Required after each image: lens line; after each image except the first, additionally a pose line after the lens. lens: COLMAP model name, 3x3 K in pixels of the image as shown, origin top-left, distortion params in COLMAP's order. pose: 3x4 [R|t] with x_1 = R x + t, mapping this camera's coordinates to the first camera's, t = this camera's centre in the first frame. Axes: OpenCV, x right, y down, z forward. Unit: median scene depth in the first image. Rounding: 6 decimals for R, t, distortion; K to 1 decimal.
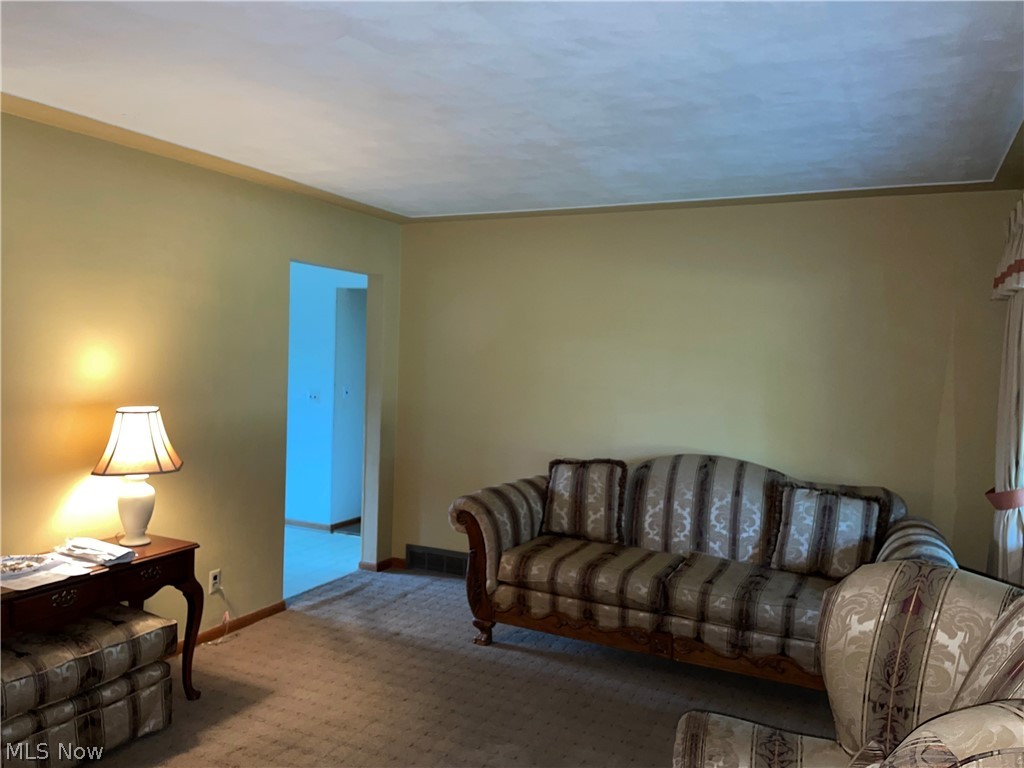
lens RADIAL K [[777.0, 0, 511.0], [0, 777.0, 391.1], [0, 0, 1]] dist [0.097113, -0.105119]
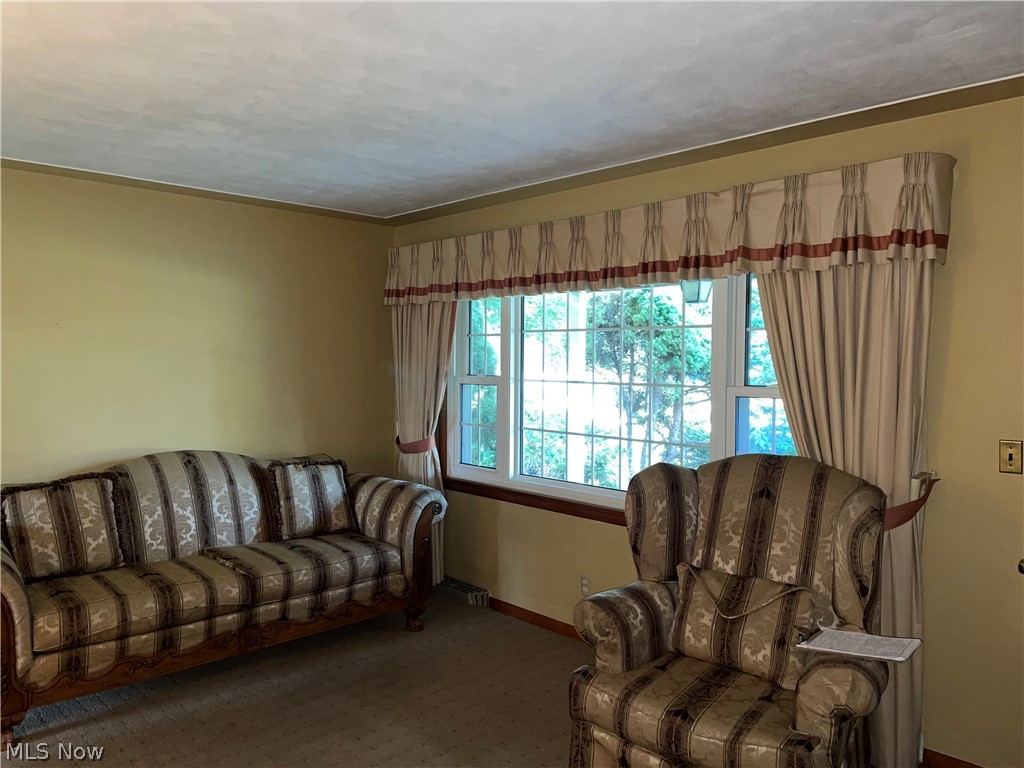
lens RADIAL K [[777.0, 0, 511.0], [0, 777.0, 391.1], [0, 0, 1]] dist [0.097113, -0.105119]
pose [[0.357396, -0.073112, 0.931087, -0.546946], [0.048540, 0.997038, 0.059659, -0.032715], [-0.932691, 0.023873, 0.359886, 0.290139]]
